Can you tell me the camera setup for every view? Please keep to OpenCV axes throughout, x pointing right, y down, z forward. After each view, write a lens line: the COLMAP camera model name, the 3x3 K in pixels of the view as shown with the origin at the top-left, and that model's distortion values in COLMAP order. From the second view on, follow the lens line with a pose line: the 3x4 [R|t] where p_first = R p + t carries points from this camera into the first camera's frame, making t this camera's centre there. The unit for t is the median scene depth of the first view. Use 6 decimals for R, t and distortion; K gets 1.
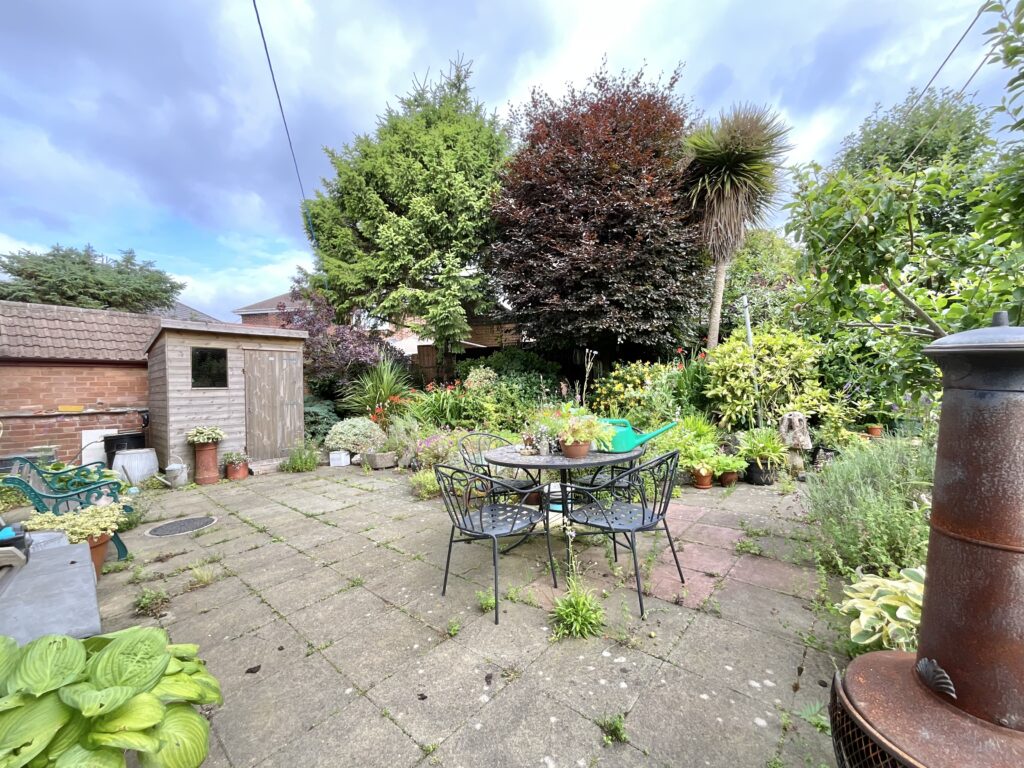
lens RADIAL K [[405.9, 0, 511.4], [0, 405.9, 388.9], [0, 0, 1]] dist [-0.000628, 0.000075]
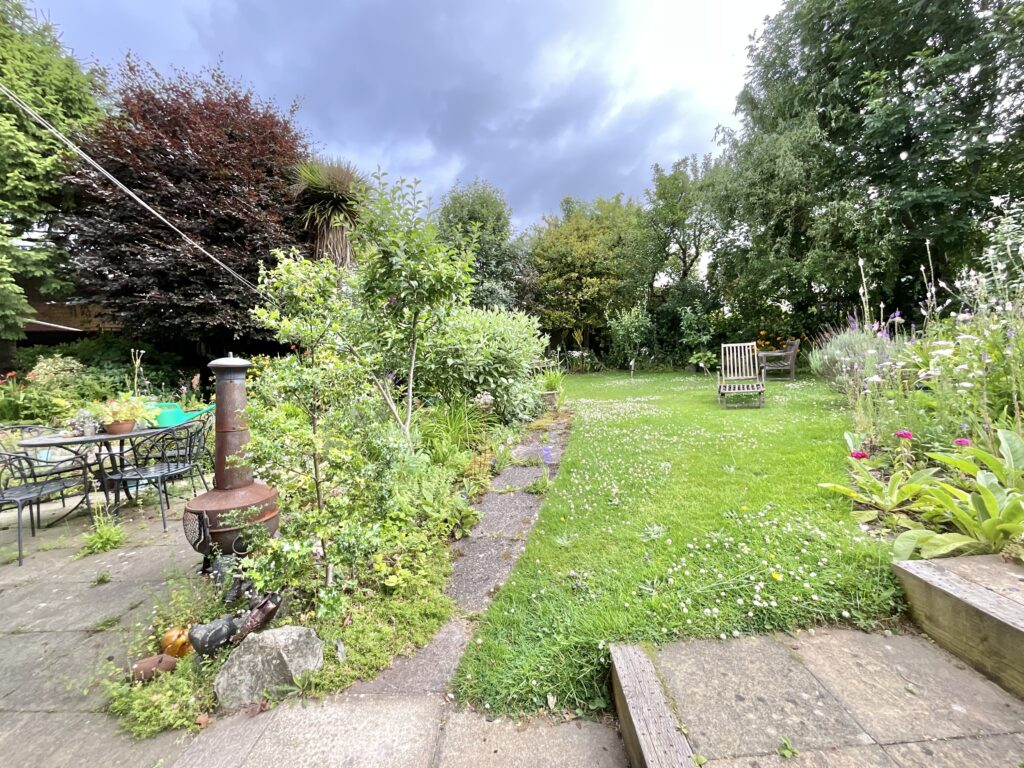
lens RADIAL K [[420.8, 0, 512.0], [0, 420.8, 384.0], [0, 0, 1]] dist [0.044487, -0.017095]
pose [[0.771137, -0.021668, 0.636301, 0.093738], [0.013234, 0.999750, 0.018007, -0.000856], [-0.636532, -0.005465, 0.771231, -0.336340]]
